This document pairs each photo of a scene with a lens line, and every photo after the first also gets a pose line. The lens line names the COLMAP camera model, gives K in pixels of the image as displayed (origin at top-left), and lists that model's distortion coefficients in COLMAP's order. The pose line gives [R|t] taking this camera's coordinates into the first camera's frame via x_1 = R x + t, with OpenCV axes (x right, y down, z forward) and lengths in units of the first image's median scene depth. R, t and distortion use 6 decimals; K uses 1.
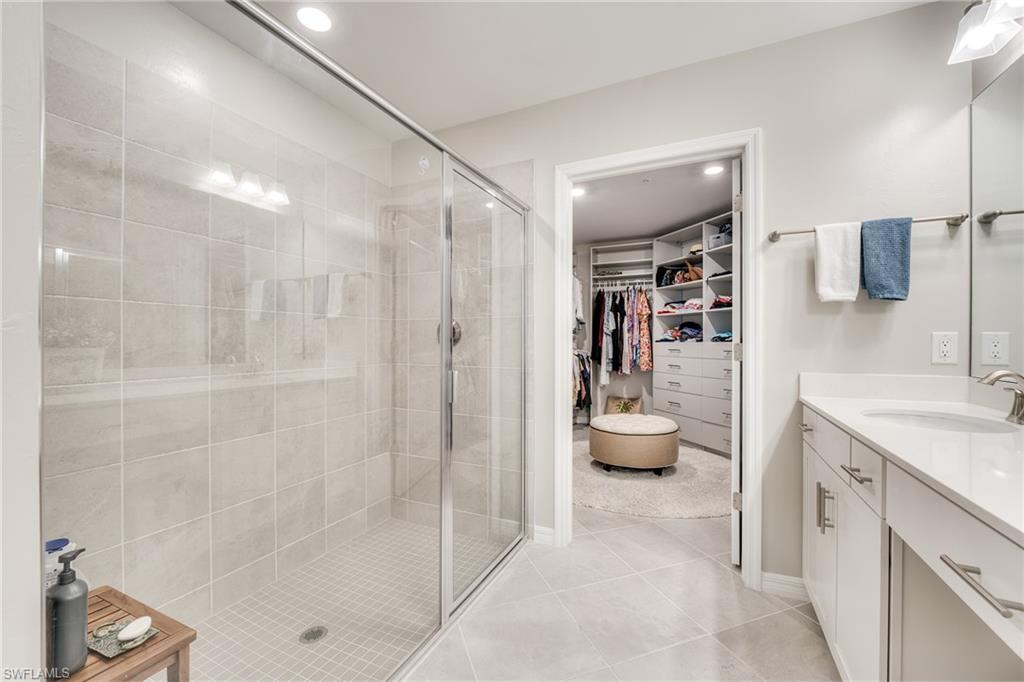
lens RADIAL K [[411.2, 0, 512.1], [0, 411.2, 341.6], [0, 0, 1]] dist [0.000218, -0.000092]
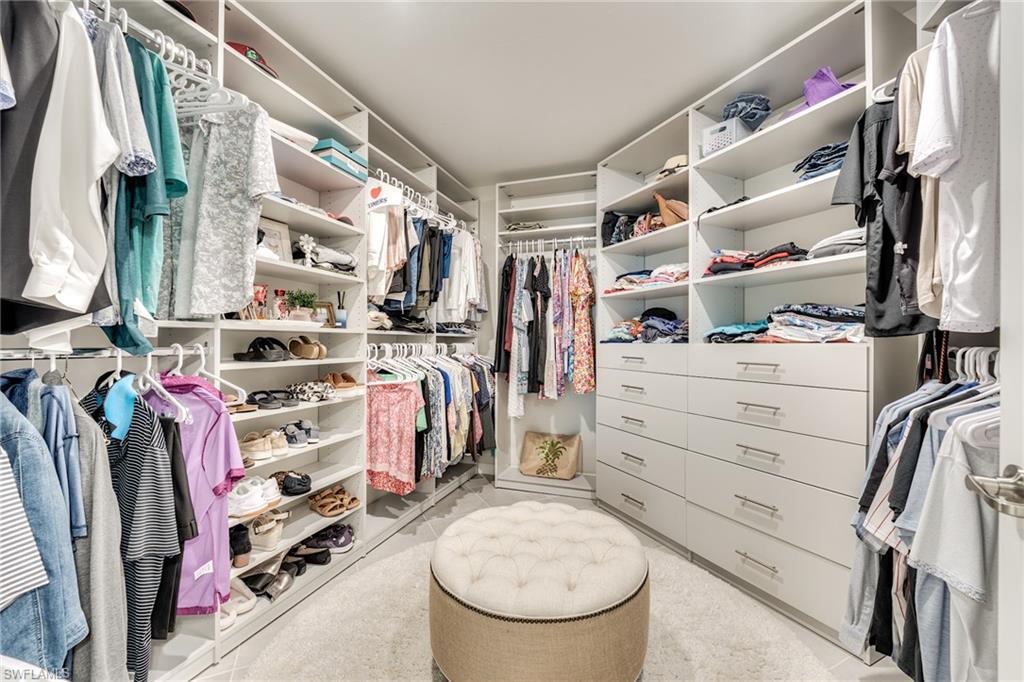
lens RADIAL K [[411.2, 0, 512.8], [0, 411.2, 340.8], [0, 0, 1]] dist [0.000218, -0.000092]
pose [[0.993908, 0.004510, 0.110123, 0.163870], [-0.004043, 0.999982, -0.004467, 0.000712], [-0.110141, 0.003994, 0.993908, 0.442930]]
